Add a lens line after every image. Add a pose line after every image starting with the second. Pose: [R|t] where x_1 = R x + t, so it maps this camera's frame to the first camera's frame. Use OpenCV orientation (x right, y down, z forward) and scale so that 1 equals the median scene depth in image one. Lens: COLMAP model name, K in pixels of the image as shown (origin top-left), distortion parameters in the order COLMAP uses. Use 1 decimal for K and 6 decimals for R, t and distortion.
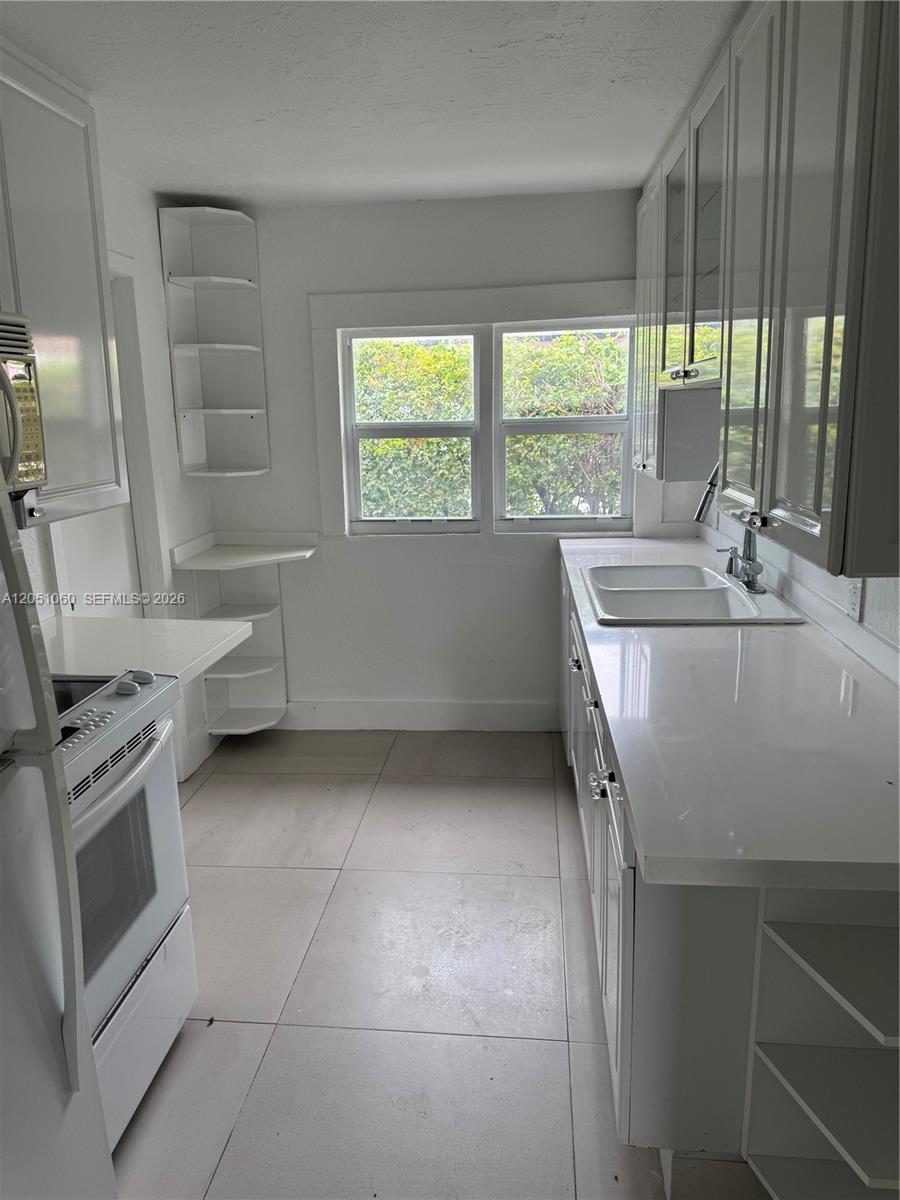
lens RADIAL K [[849.6, 0, 441.5], [0, 849.6, 600.8], [0, 0, 1]] dist [0.081231, -0.096733]
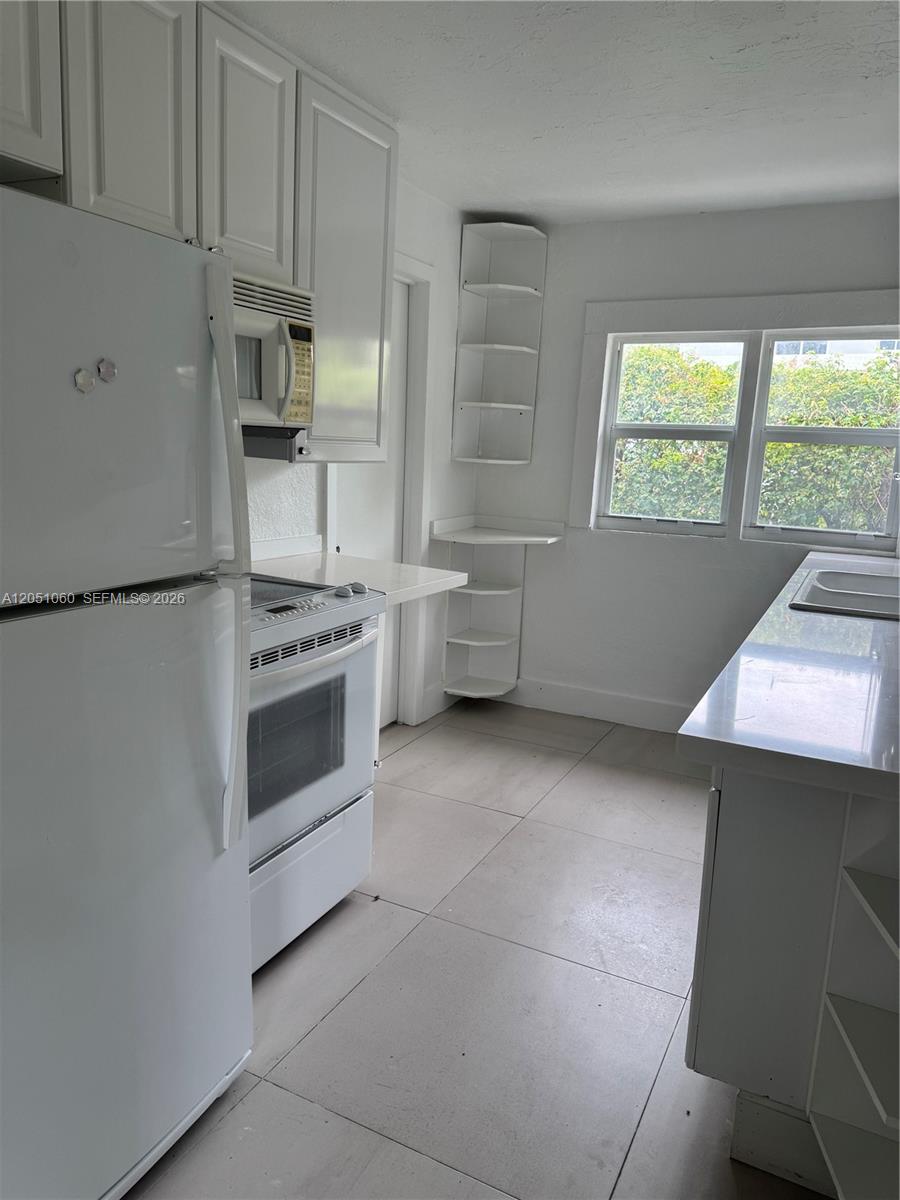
lens RADIAL K [[857.2, 0, 450.0], [0, 857.2, 600.0], [0, 0, 1]] dist [0.083413, -0.093228]
pose [[0.930430, 0.125370, -0.344357, 0.106758], [-0.141899, 0.989611, -0.023114, 0.063402], [0.337881, 0.070370, 0.938554, -0.053796]]
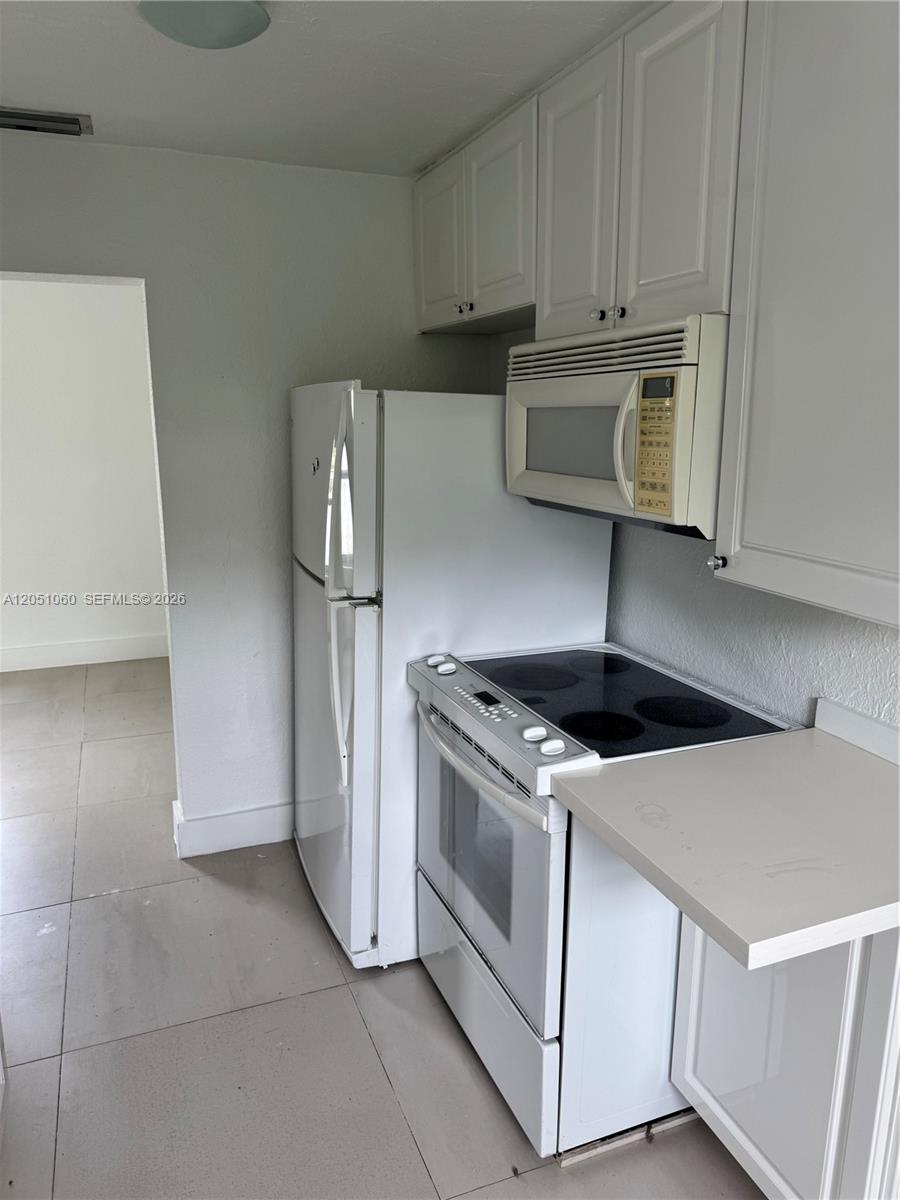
lens RADIAL K [[857.2, 0, 450.0], [0, 857.2, 600.0], [0, 0, 1]] dist [0.083413, -0.093228]
pose [[-0.887691, 0.121500, -0.444119, 0.049237], [-0.079678, 0.909469, 0.408065, -0.253908], [0.453492, 0.397622, -0.797647, 1.009391]]
